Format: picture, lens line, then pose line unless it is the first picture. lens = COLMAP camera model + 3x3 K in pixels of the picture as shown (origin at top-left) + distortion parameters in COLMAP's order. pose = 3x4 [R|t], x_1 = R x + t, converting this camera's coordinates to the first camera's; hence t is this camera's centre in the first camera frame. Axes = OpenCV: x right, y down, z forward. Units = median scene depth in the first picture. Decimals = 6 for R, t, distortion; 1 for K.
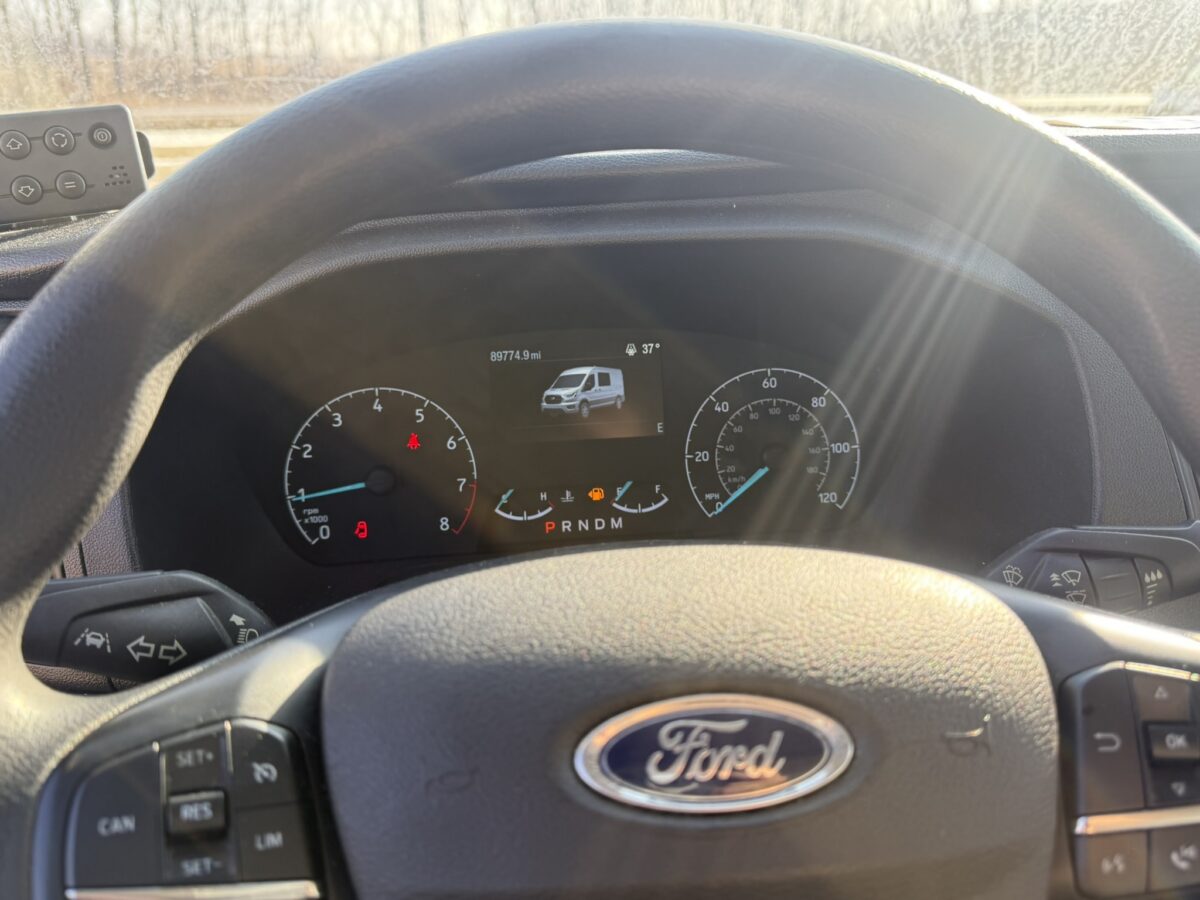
lens RADIAL K [[974.3, 0, 600.0], [0, 974.3, 450.0], [0, 0, 1]] dist [0.035722, -0.046896]
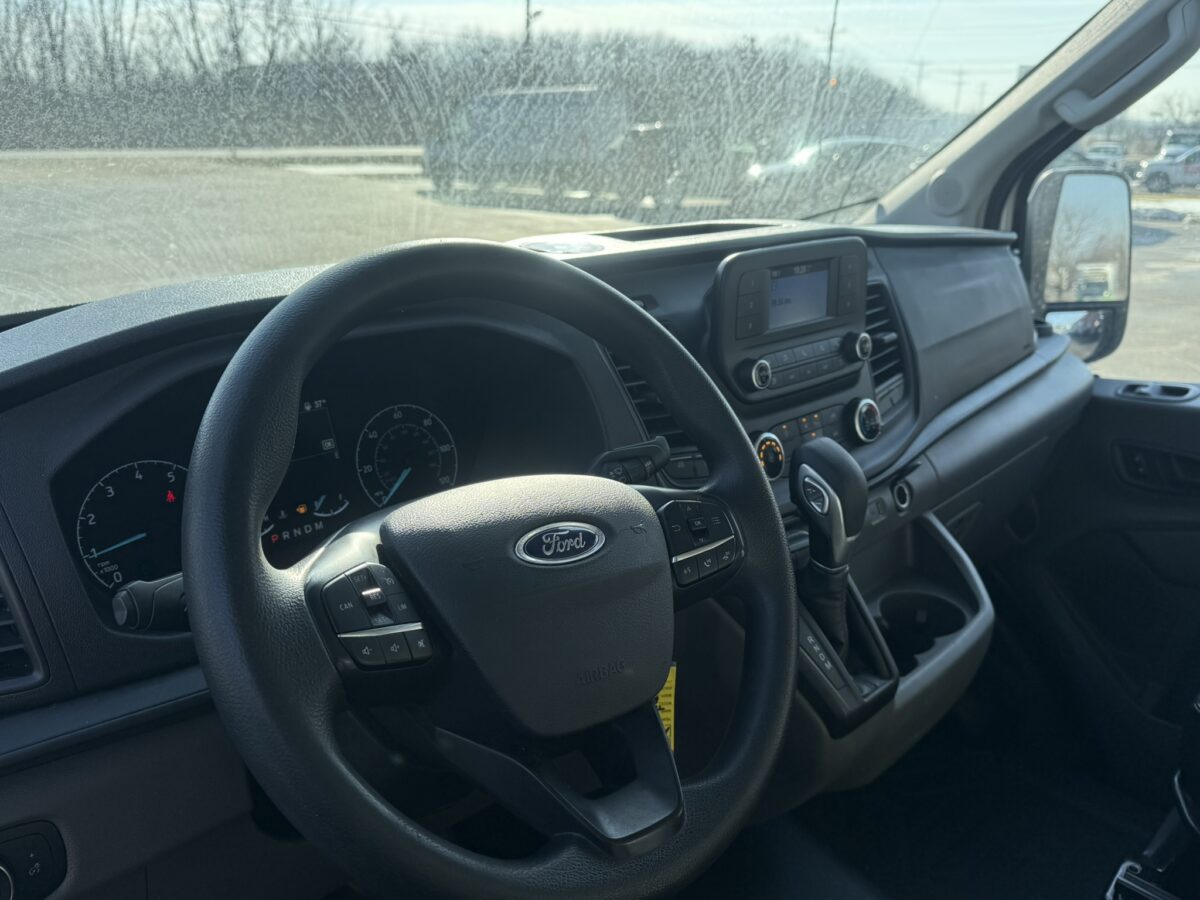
lens RADIAL K [[974.3, 0, 600.0], [0, 974.3, 450.0], [0, 0, 1]] dist [0.035722, -0.046896]
pose [[0.792452, -0.174254, 0.584513, -0.487788], [0.202711, 0.979090, 0.017060, 0.024844], [-0.575264, 0.104968, 0.811205, -0.437344]]
